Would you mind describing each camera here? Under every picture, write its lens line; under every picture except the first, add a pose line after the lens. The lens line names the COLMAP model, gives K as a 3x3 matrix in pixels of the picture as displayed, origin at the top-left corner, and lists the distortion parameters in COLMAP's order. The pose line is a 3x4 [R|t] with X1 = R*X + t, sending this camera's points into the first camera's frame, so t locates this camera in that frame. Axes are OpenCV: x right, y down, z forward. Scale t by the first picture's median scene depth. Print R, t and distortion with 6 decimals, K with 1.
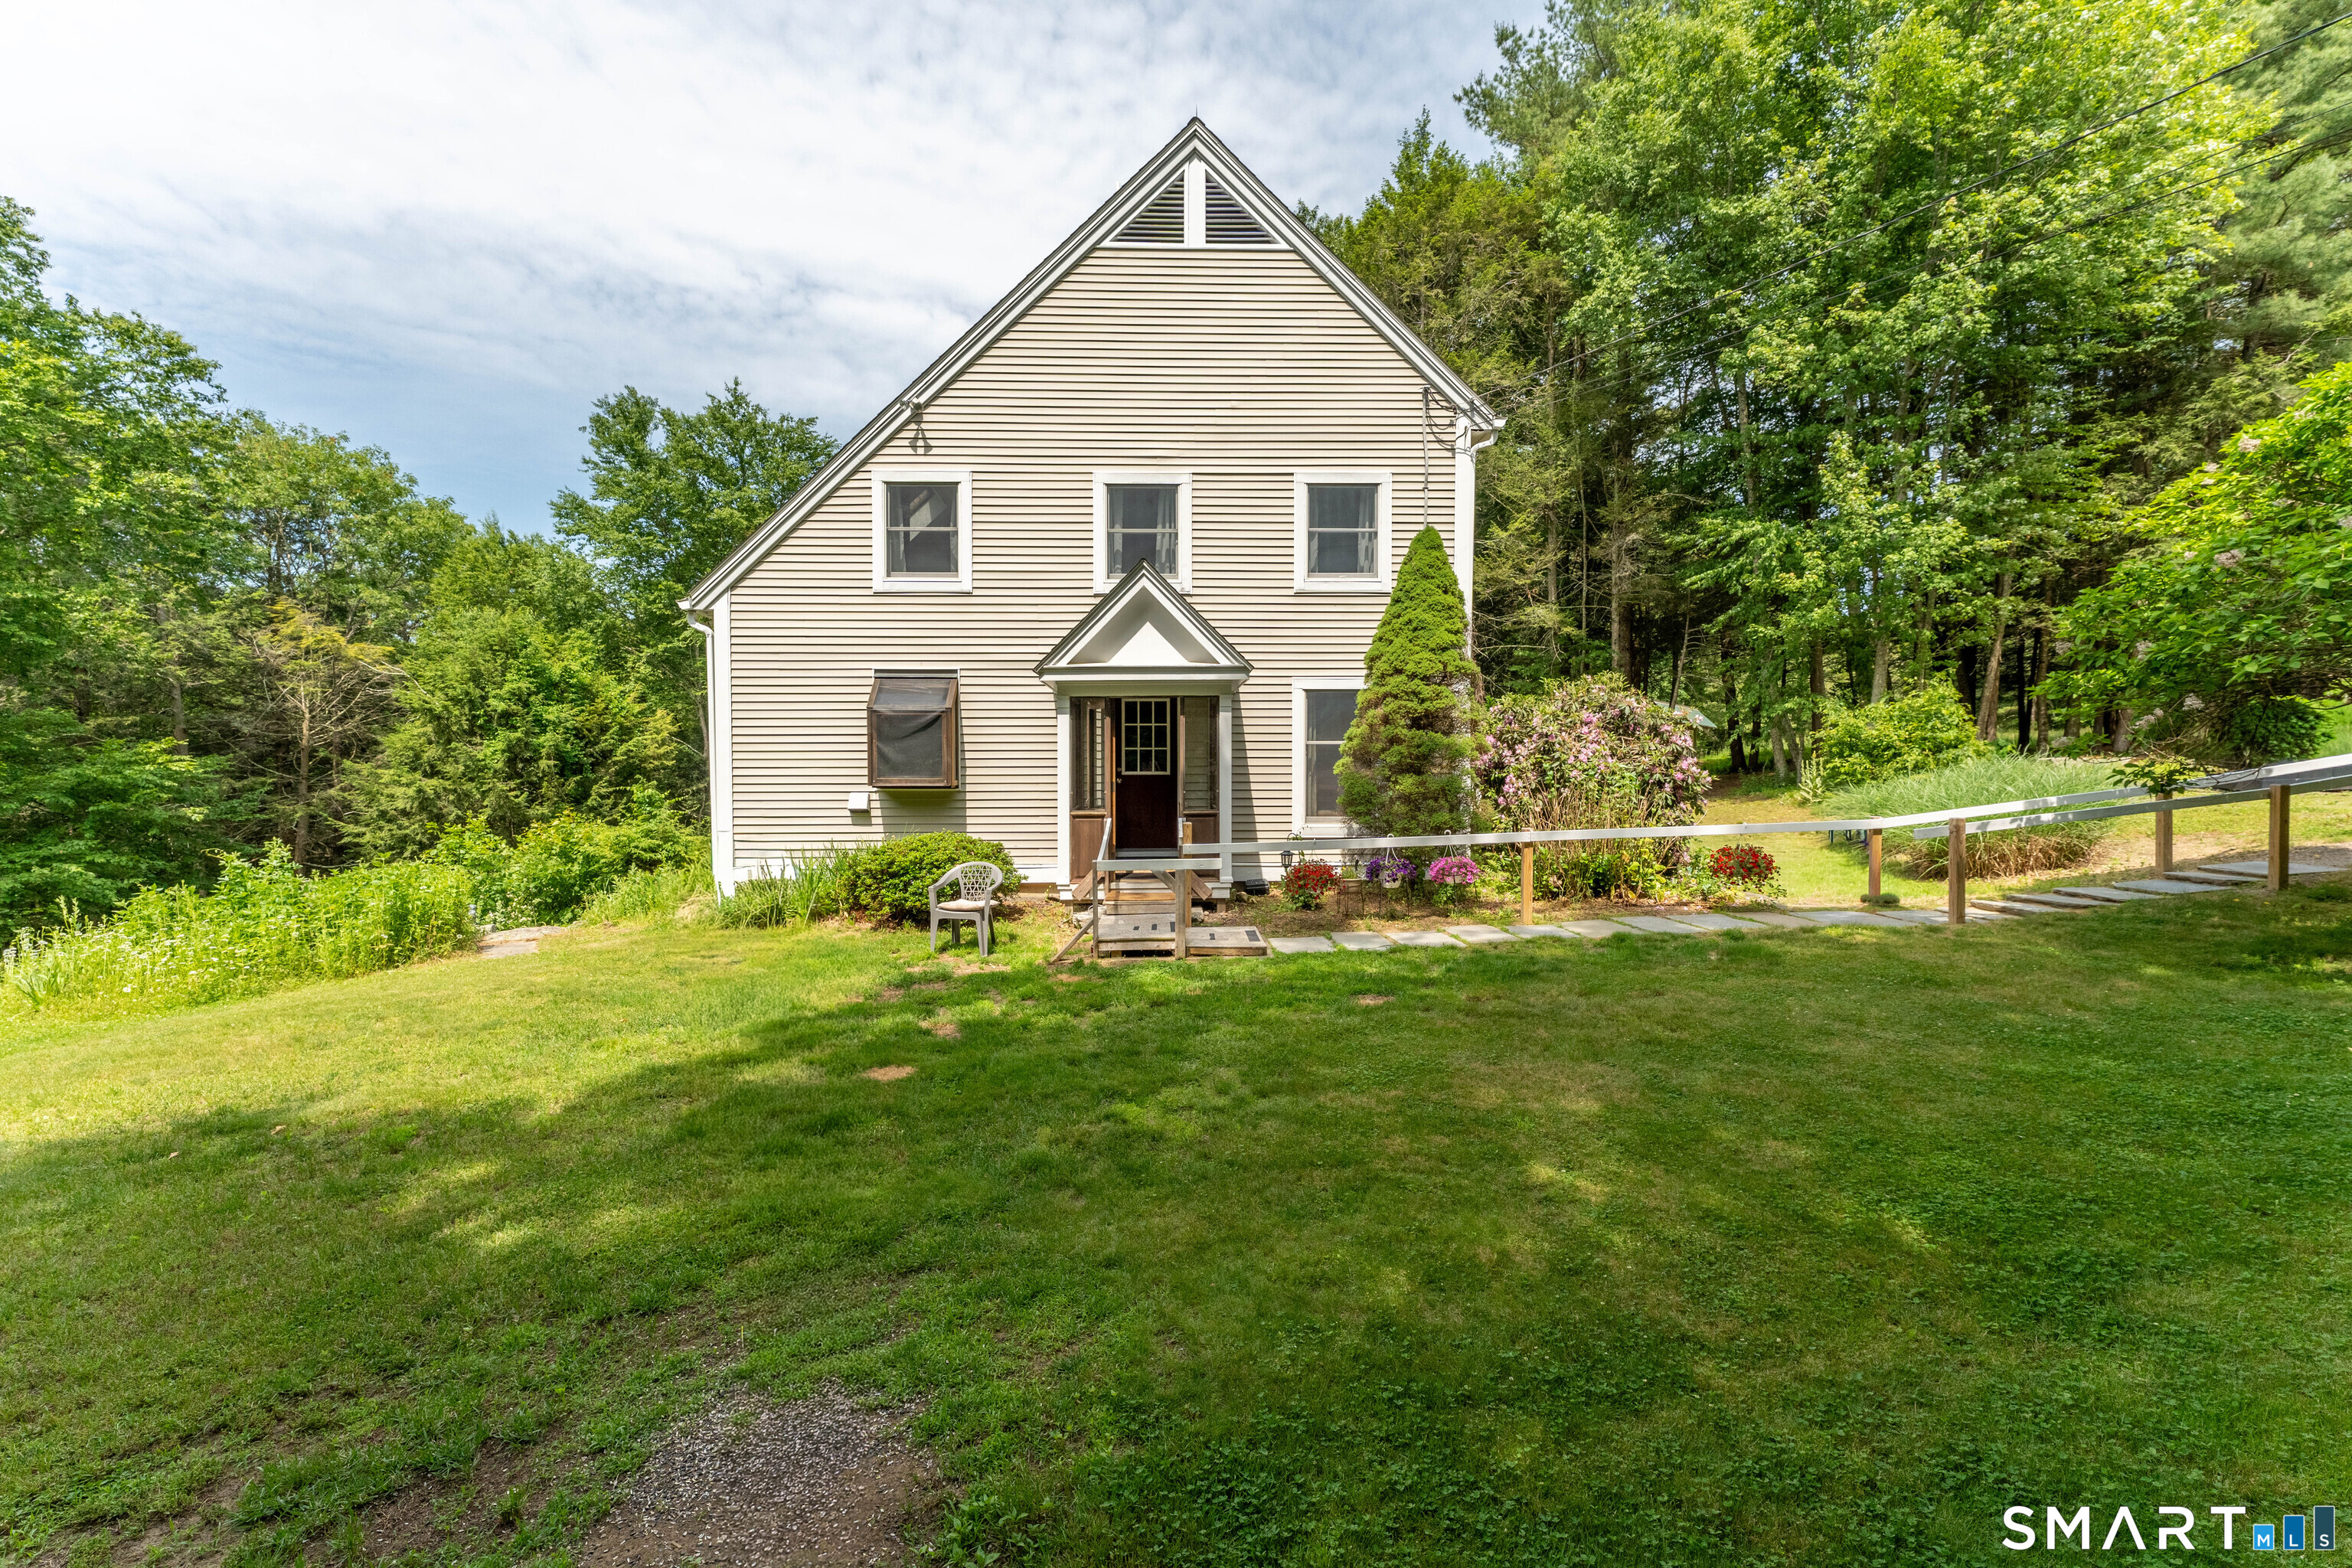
lens RADIAL K [[934.5, 0, 1176.0], [0, 934.5, 784.0], [0, 0, 1]] dist [-0.001284, 0.000083]
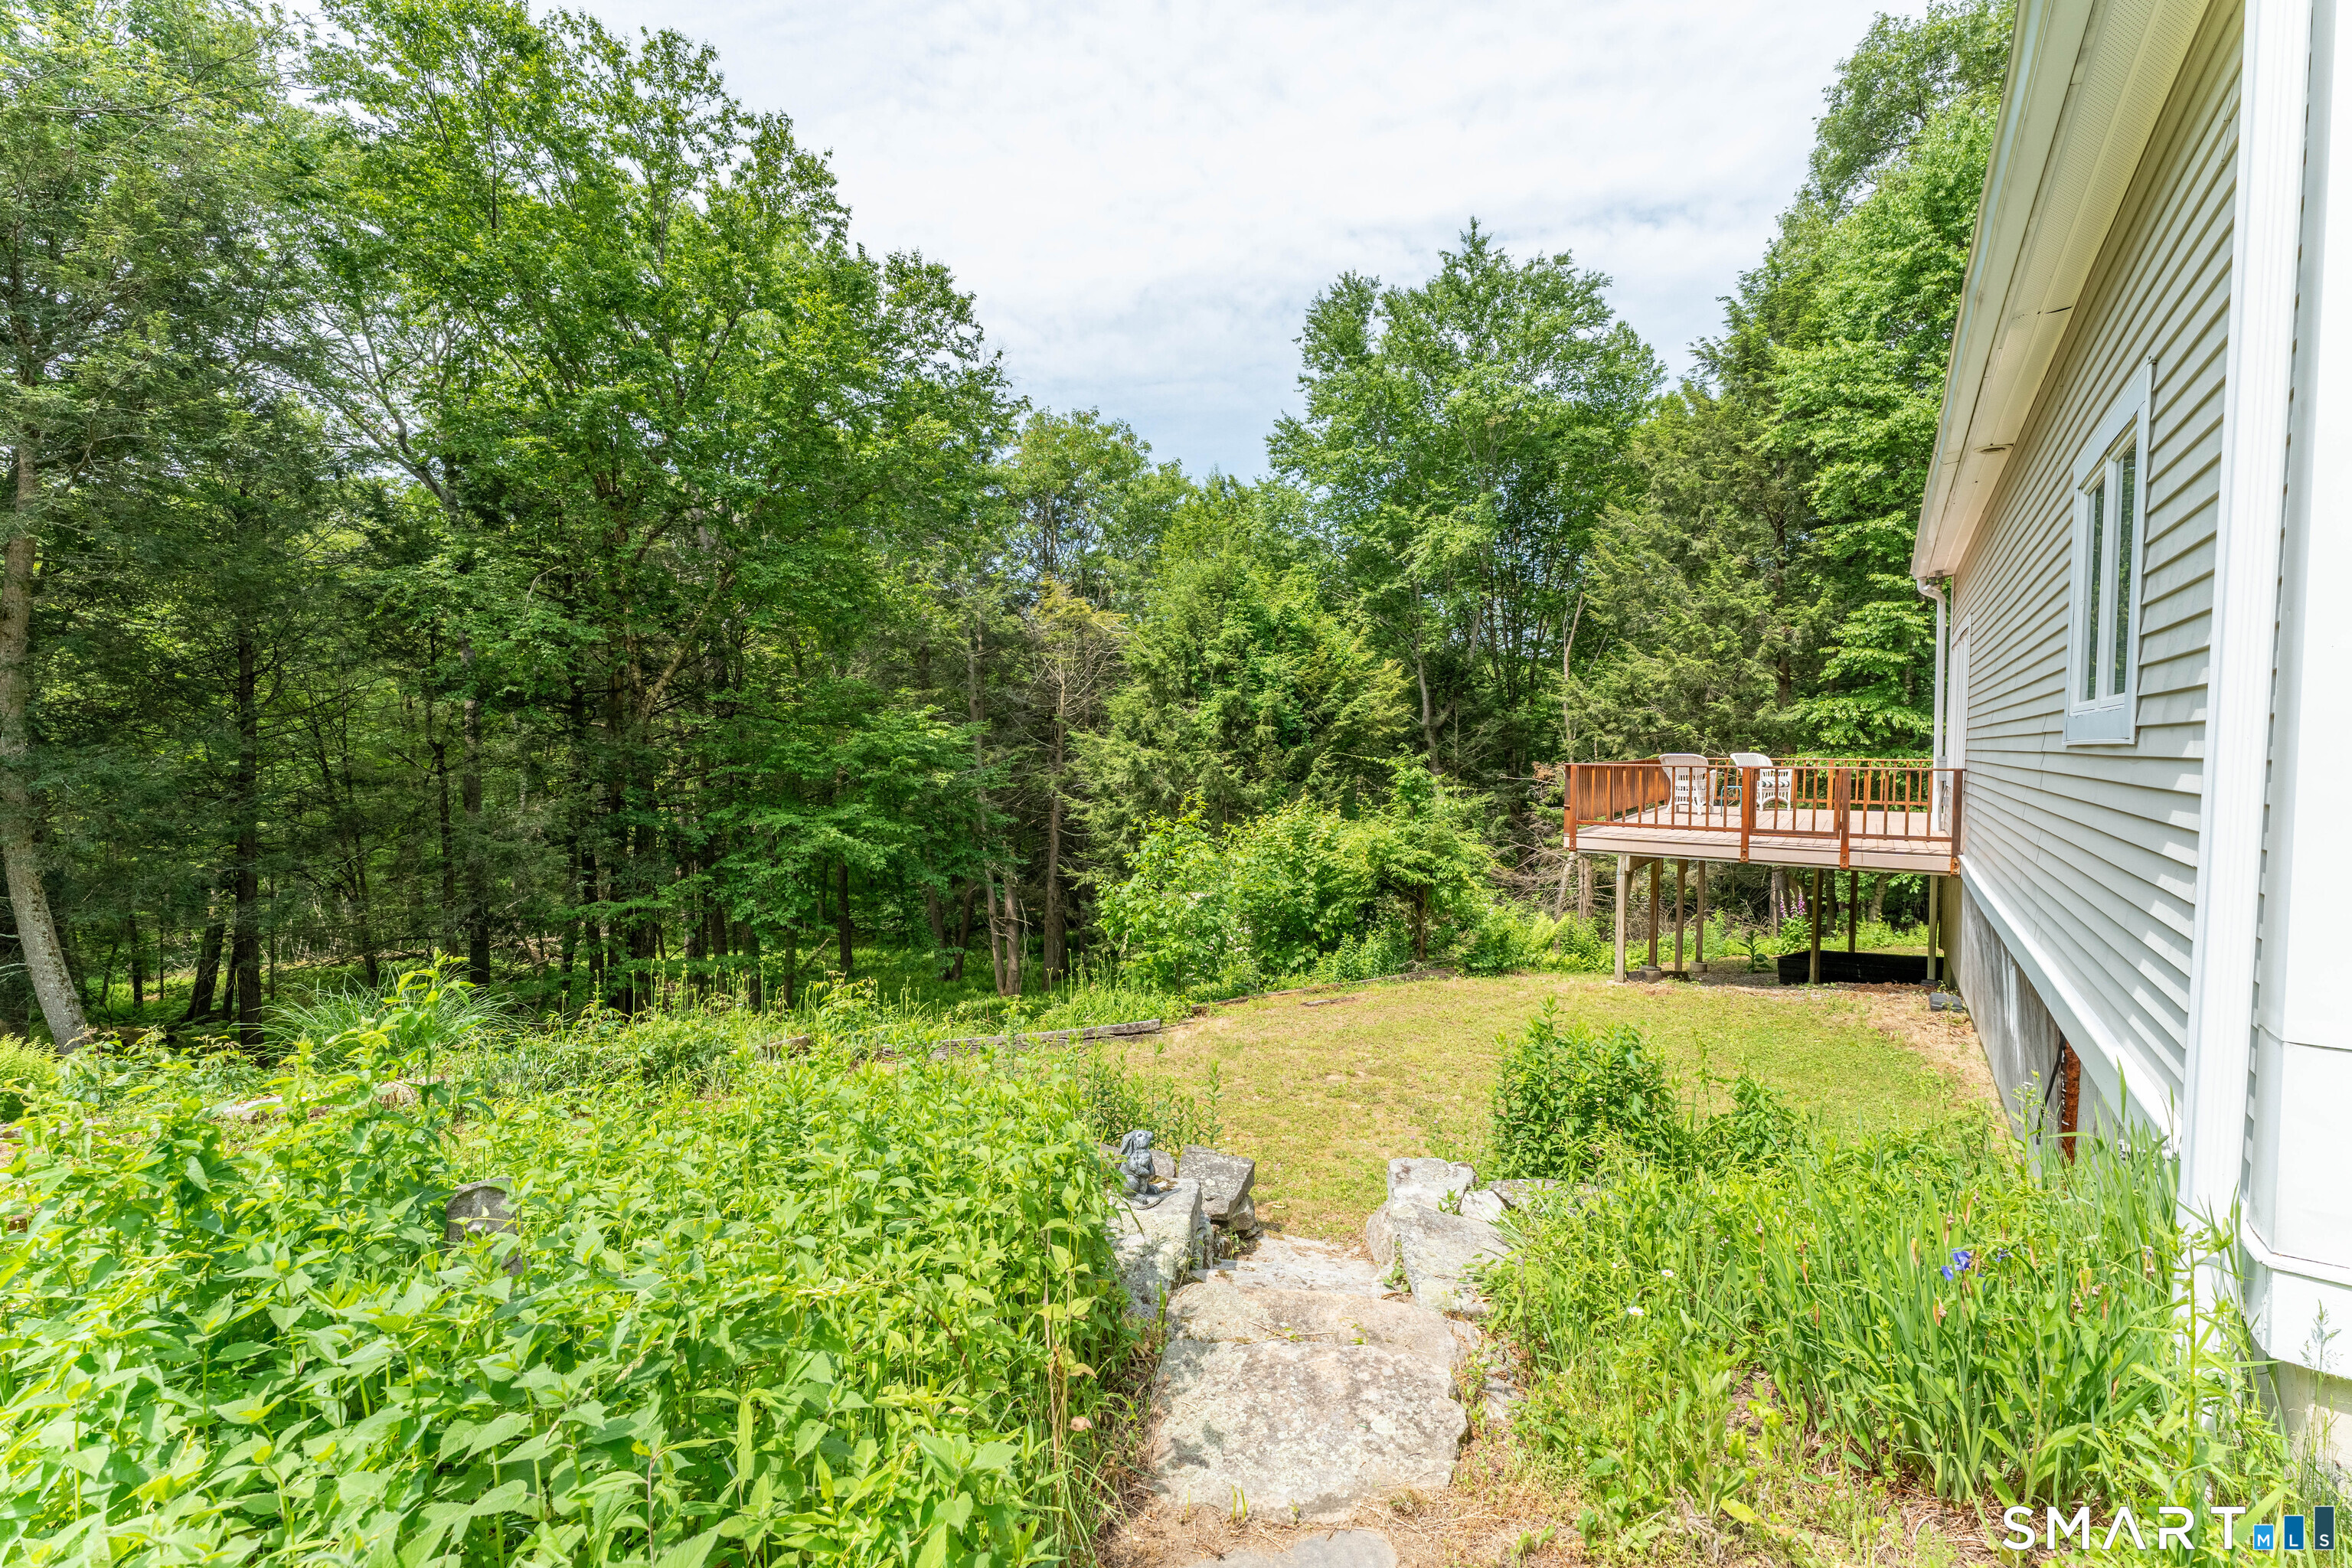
lens RADIAL K [[934.5, 0, 1176.0], [0, 934.5, 784.0], [0, 0, 1]] dist [-0.001284, 0.000083]
pose [[0.784403, 0.028293, -0.619606, -0.246318], [-0.013489, 0.999501, 0.028563, 0.002038], [0.620105, -0.014047, 0.784393, 0.341837]]
